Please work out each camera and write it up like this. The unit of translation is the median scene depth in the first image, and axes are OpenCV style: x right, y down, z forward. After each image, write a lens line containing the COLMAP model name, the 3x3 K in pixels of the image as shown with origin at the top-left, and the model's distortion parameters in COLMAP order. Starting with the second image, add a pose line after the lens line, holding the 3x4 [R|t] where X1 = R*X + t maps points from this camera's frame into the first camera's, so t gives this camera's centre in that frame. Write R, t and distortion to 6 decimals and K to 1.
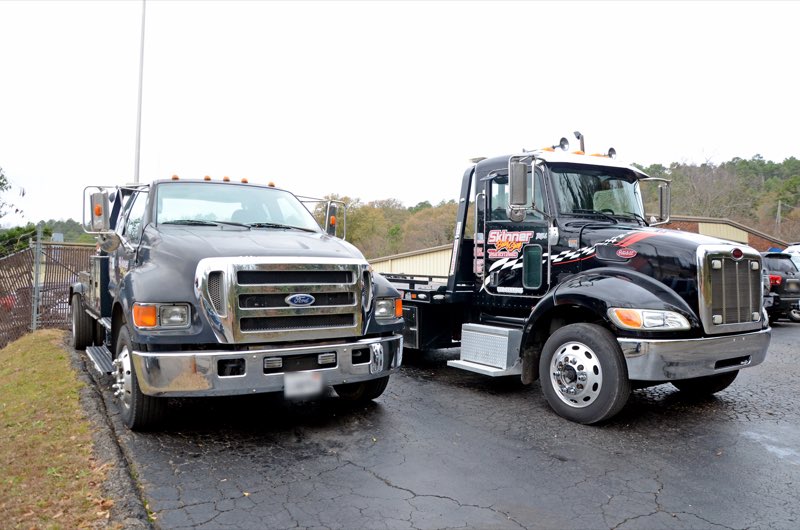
lens RADIAL K [[629.0, 0, 400.0], [0, 629.0, 265.0], [0, 0, 1]] dist [-0.192268, 0.126241]
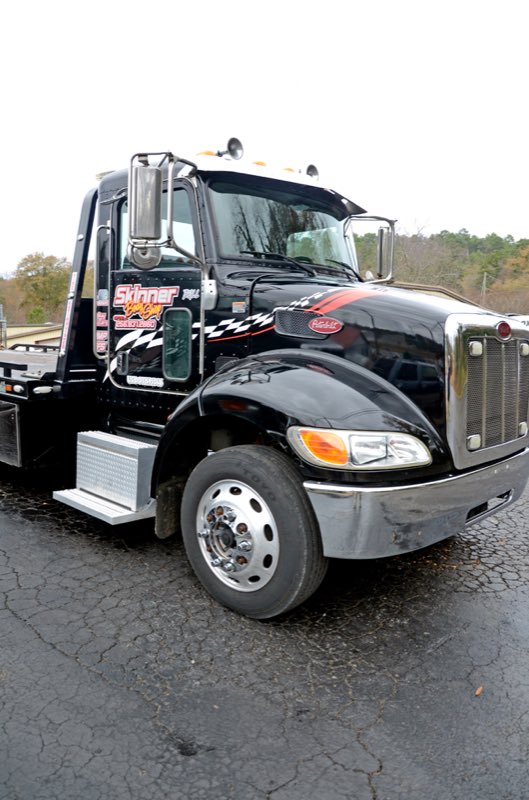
lens RADIAL K [[629.0, 0, 280.2], [0, 629.0, 399.5], [0, 0, 1]] dist [-0.192268, 0.126241]
pose [[0.966647, -0.017360, 0.255524, 0.156731], [-0.011477, 0.993762, 0.110934, -0.013243], [-0.255856, -0.110166, 0.960417, 0.388992]]
